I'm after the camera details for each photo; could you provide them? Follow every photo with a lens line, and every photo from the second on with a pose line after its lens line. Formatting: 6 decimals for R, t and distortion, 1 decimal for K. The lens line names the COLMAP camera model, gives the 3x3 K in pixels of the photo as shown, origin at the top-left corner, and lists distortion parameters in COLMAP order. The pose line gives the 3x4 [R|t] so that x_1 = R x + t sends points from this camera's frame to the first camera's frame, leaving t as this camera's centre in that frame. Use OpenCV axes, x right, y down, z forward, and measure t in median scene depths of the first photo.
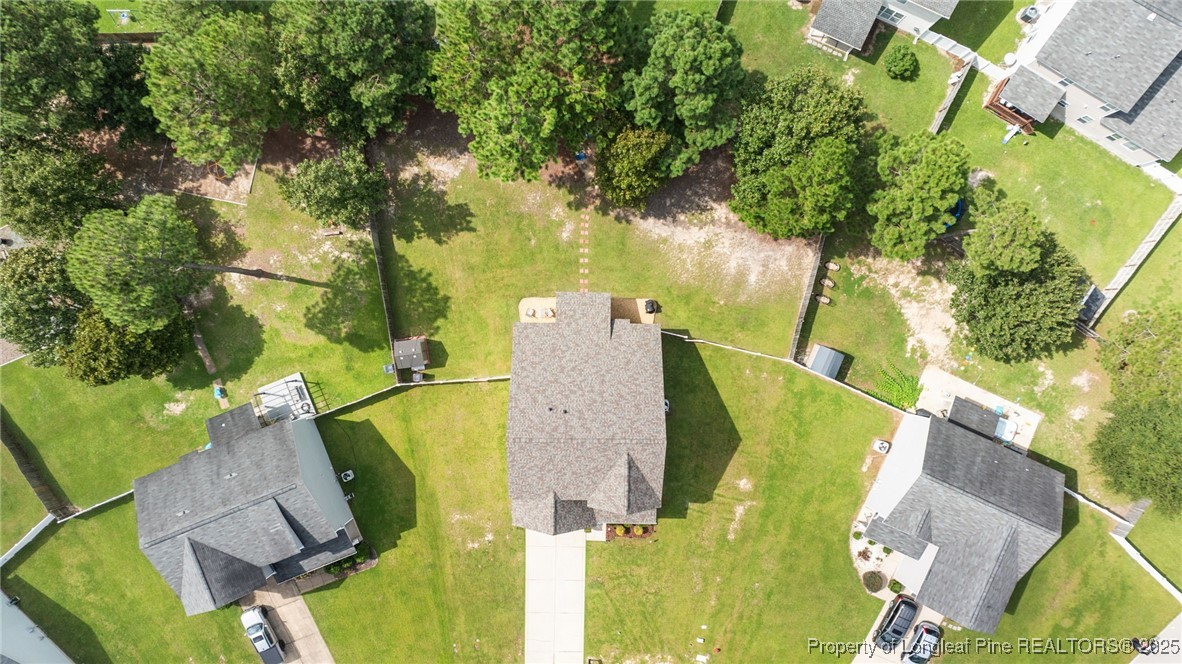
lens RADIAL K [[830.2, 0, 595.0], [0, 830.2, 324.7], [0, 0, 1]] dist [-0.034035, 0.031225]
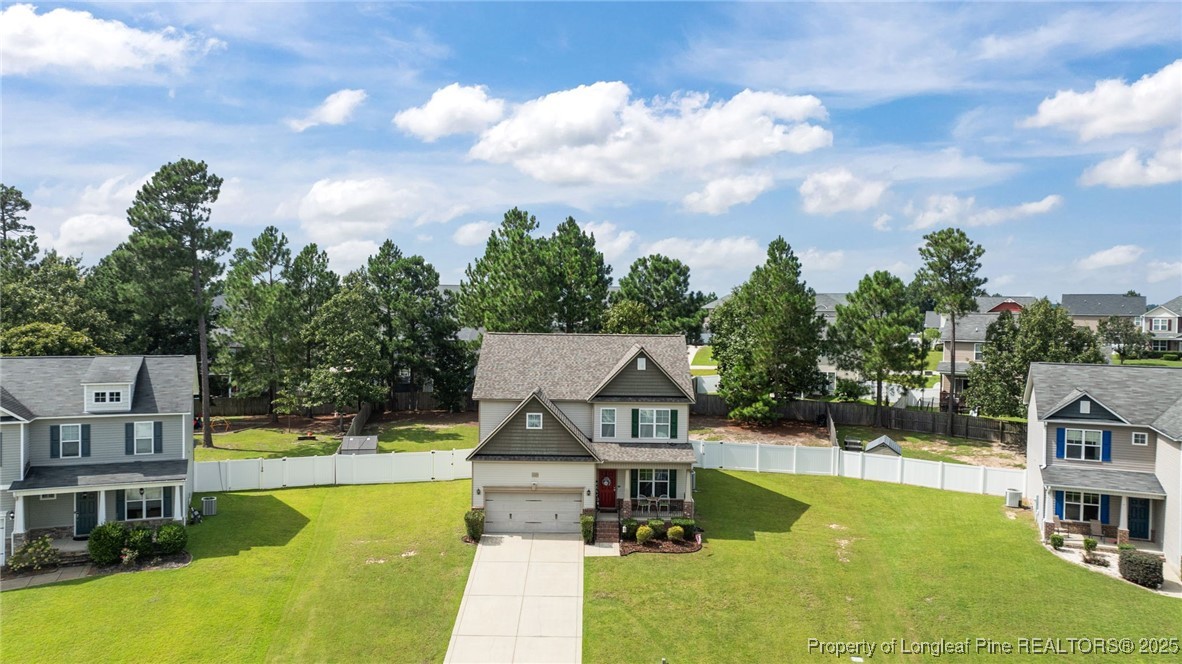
lens RADIAL K [[830.2, 0, 597.5], [0, 830.2, 316.2], [0, 0, 1]] dist [-0.034035, 0.031225]
pose [[0.999622, 0.000900, 0.027475, -0.017369], [0.027447, 0.023056, -0.999357, 0.809179], [-0.001533, 0.999734, 0.023022, 0.827522]]
